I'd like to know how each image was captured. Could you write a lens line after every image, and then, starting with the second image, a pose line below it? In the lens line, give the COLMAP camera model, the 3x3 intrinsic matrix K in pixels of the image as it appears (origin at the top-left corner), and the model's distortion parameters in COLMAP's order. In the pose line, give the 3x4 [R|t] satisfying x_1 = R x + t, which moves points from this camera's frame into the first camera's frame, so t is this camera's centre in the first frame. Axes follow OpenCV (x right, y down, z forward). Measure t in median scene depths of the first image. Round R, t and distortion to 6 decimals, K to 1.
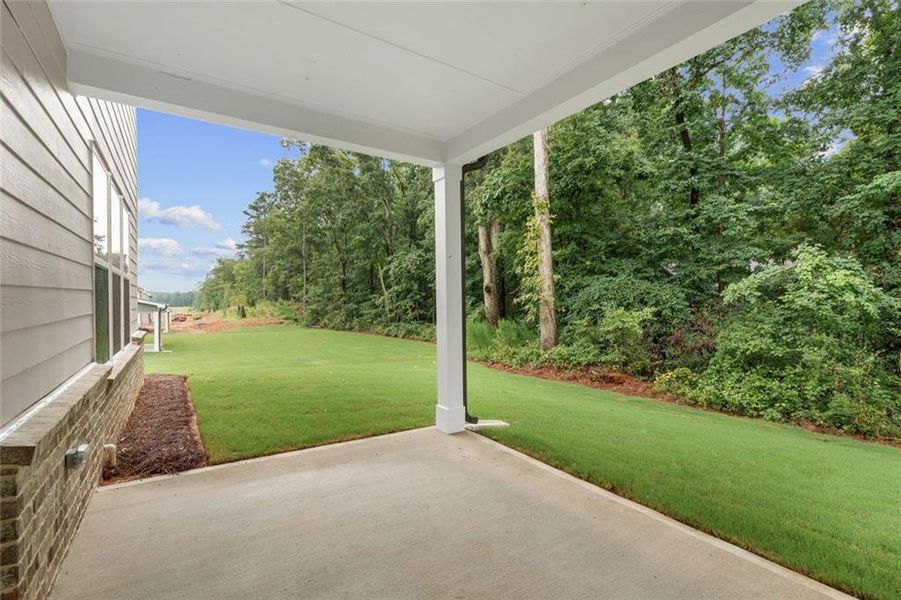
lens RADIAL K [[408.5, 0, 452.0], [0, 408.5, 298.5], [0, 0, 1]] dist [-0.003506, 0.000241]
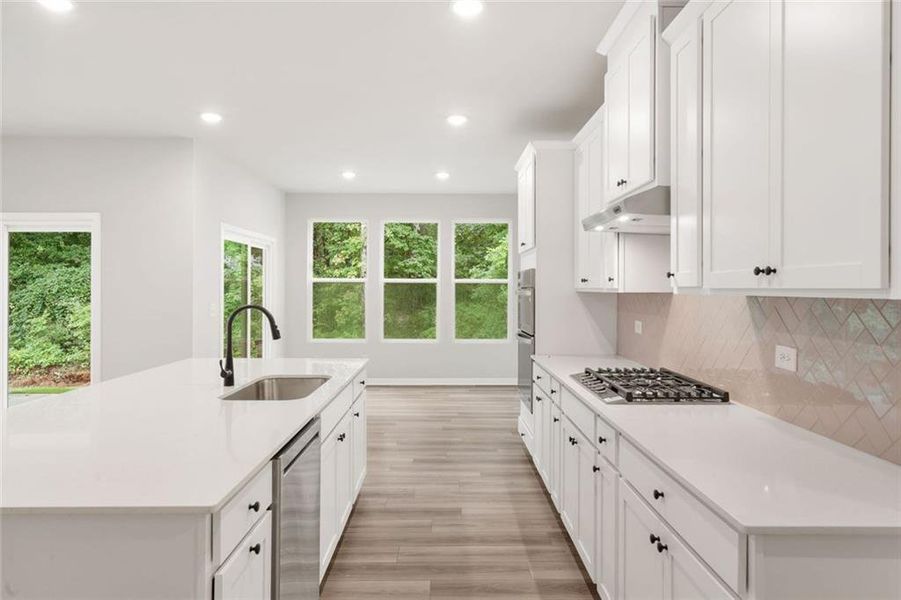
lens RADIAL K [[580.8, 0, 453.8], [0, 580.8, 296.6], [0, 0, 1]] dist [0.009440, 0.001817]
pose [[0.551112, -0.003435, 0.834424, -0.243809], [-0.010911, 0.999876, 0.011322, -0.016571], [-0.834360, -0.015344, 0.551006, -0.442934]]
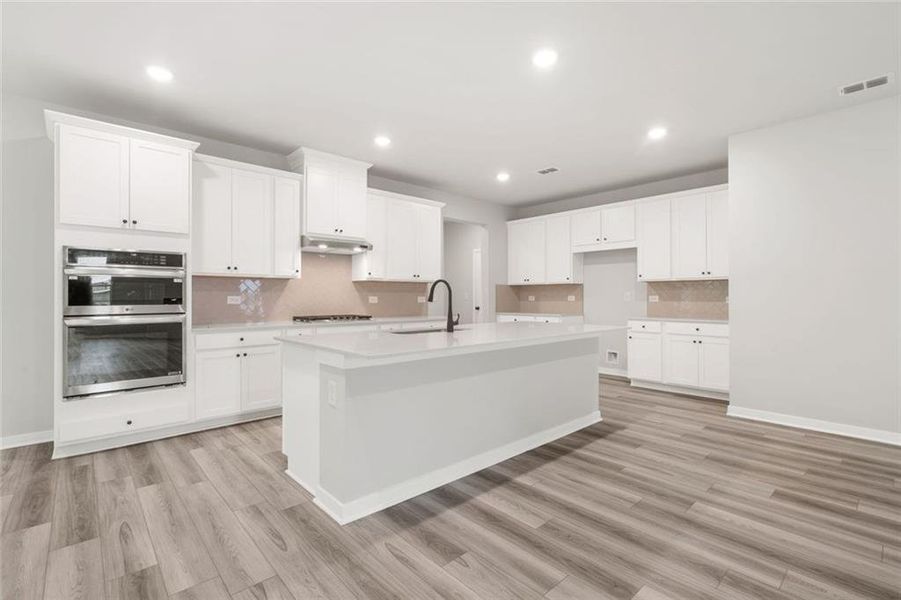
lens RADIAL K [[408.5, 0, 452.5], [0, 408.5, 295.0], [0, 0, 1]] dist [-0.003506, 0.000241]
pose [[-0.990972, 0.003542, -0.134023, 0.847589], [0.004416, 0.999971, -0.006219, 0.091582], [0.133997, -0.006755, -0.990959, 2.346359]]
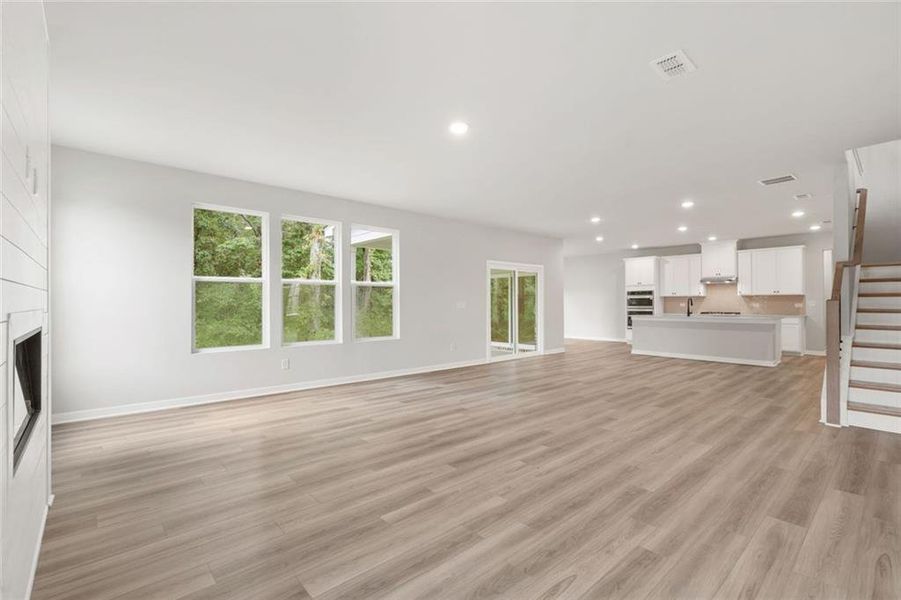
lens RADIAL K [[408.5, 0, 449.0], [0, 408.5, 298.3], [0, 0, 1]] dist [-0.003506, 0.000241]
pose [[-0.132439, 0.019848, 0.990992, -3.447854], [-0.004727, 0.999775, -0.020656, 0.139372], [-0.991180, -0.007420, -0.132316, 4.027251]]
